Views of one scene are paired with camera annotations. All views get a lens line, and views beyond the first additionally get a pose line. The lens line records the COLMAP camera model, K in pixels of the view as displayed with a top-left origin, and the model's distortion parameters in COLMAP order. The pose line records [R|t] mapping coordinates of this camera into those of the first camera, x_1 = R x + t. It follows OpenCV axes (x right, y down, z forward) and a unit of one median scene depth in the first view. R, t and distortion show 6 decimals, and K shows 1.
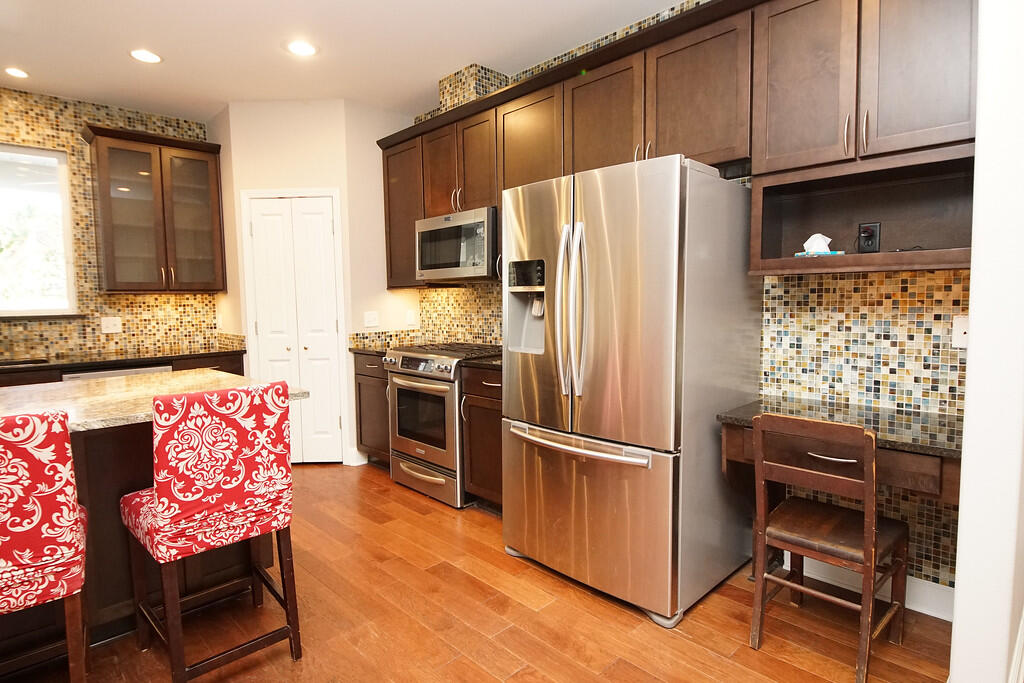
lens RADIAL K [[550.5, 0, 503.9], [0, 550.5, 337.0], [0, 0, 1]] dist [0.026852, -0.030452]
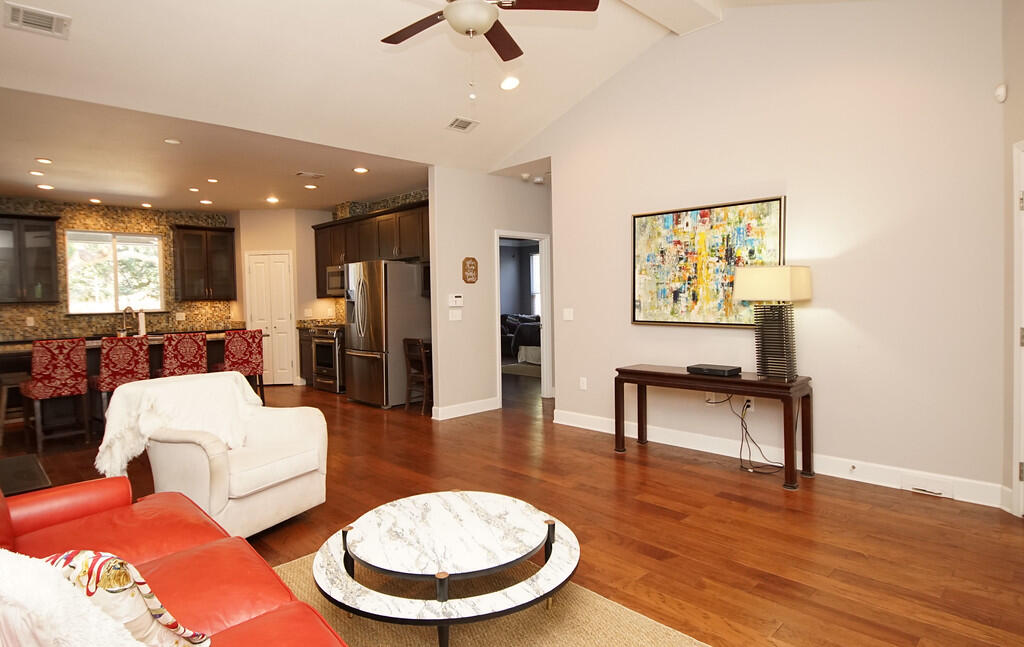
lens RADIAL K [[565.8, 0, 512.8], [0, 565.8, 315.2], [0, 0, 1]] dist [-0.002929, -0.006321]
pose [[0.999790, -0.005854, 0.019640, 0.504676], [0.006618, 0.999215, -0.039071, 0.065885], [-0.019395, 0.039193, 0.999043, -1.167935]]
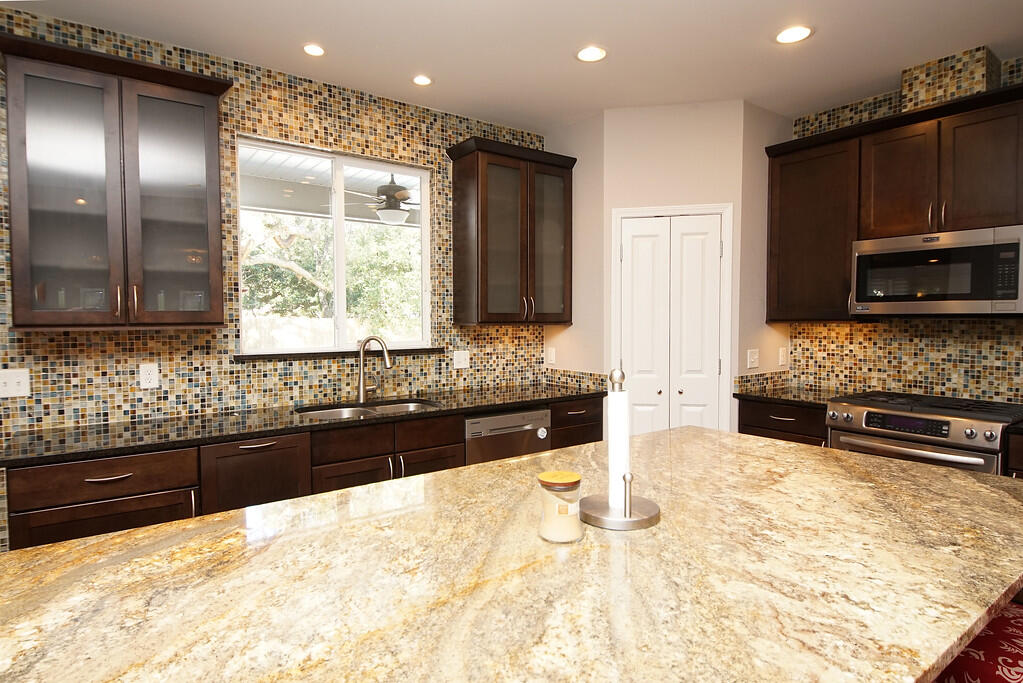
lens RADIAL K [[549.9, 0, 498.3], [0, 549.9, 339.5], [0, 0, 1]] dist [0.026852, -0.030452]
pose [[0.989549, 0.018603, -0.142995, -0.543859], [-0.022683, 0.999379, -0.026959, -0.032644], [0.142405, 0.029921, 0.989356, 0.122739]]
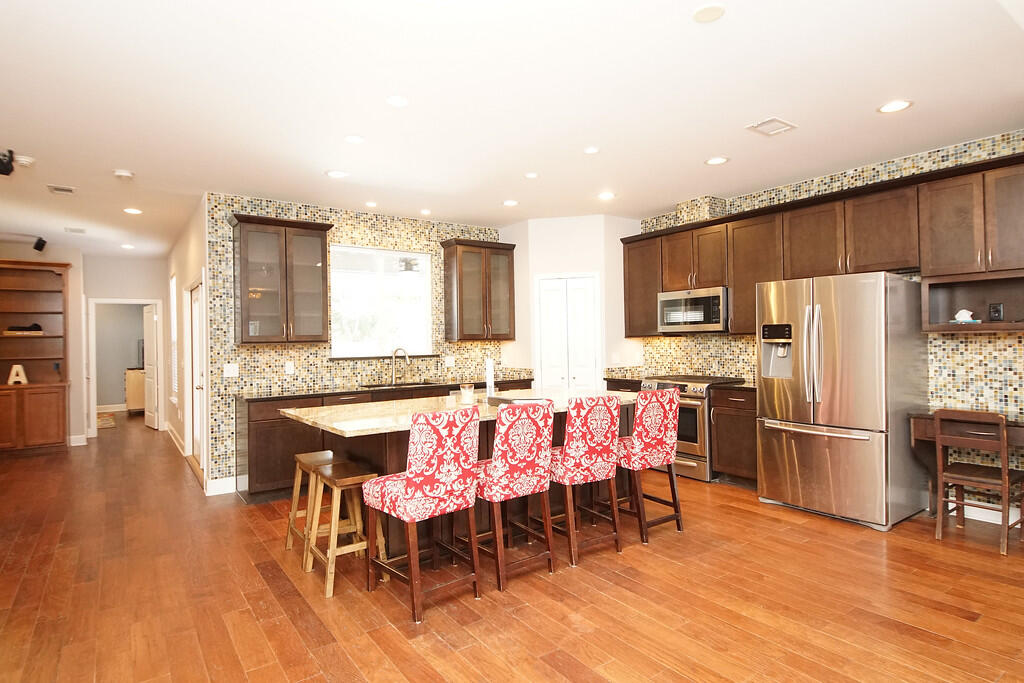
lens RADIAL K [[550.5, 0, 500.6], [0, 550.5, 335.8], [0, 0, 1]] dist [0.026852, -0.030452]
pose [[0.987818, -0.002230, -0.155599, -0.341403], [-0.009662, 0.997089, -0.075629, 0.022846], [0.155315, 0.076211, 0.984921, -0.527917]]
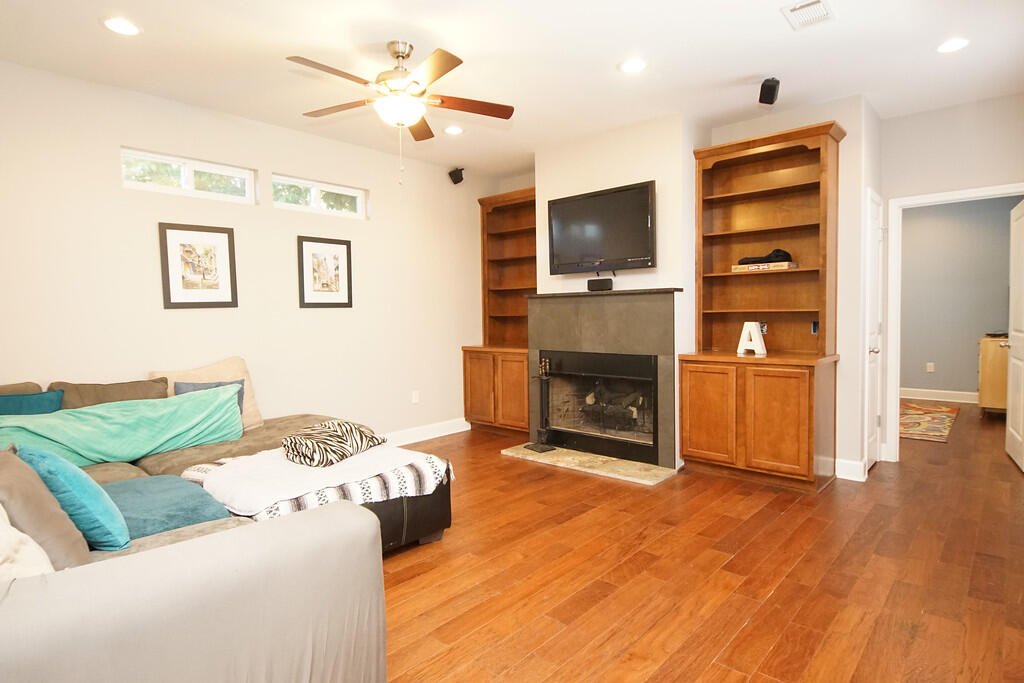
lens RADIAL K [[550.5, 0, 510.3], [0, 550.5, 338.0], [0, 0, 1]] dist [0.026852, -0.030452]
pose [[0.072732, 0.062941, -0.995363, -1.155697], [-0.053480, 0.996817, 0.059125, -0.011188], [0.995917, 0.048931, 0.075867, 0.472388]]
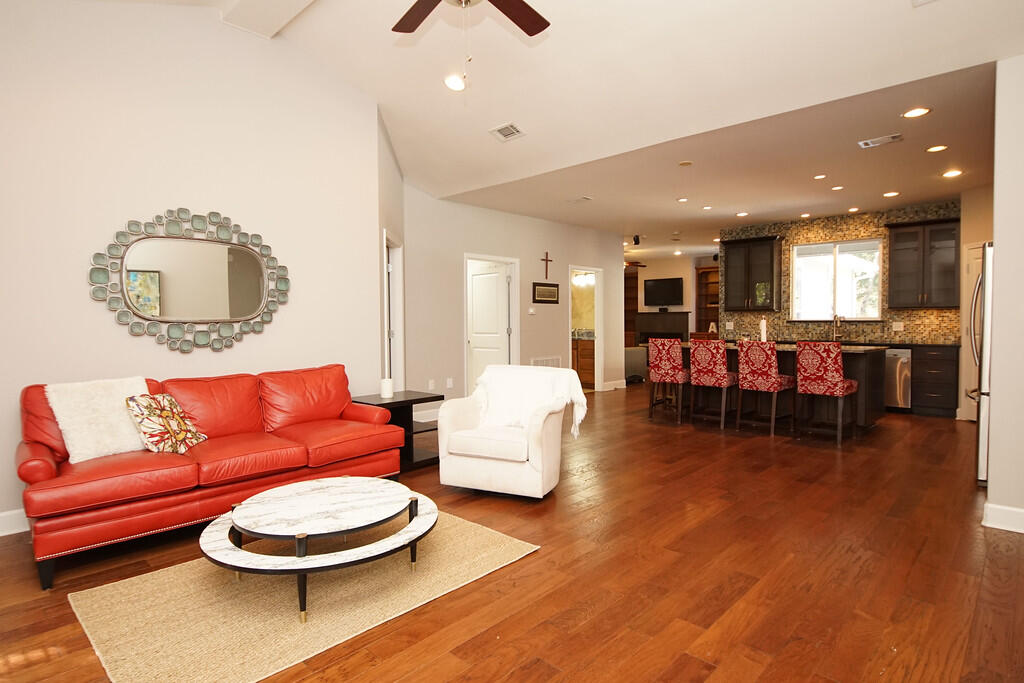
lens RADIAL K [[550.5, 0, 504.8], [0, 550.5, 338.7], [0, 0, 1]] dist [0.026852, -0.030452]
pose [[0.044706, 0.050524, -0.997722, 1.117328], [-0.065029, 0.996749, 0.047561, 0.016762], [0.996881, 0.062754, 0.047846, -0.404254]]
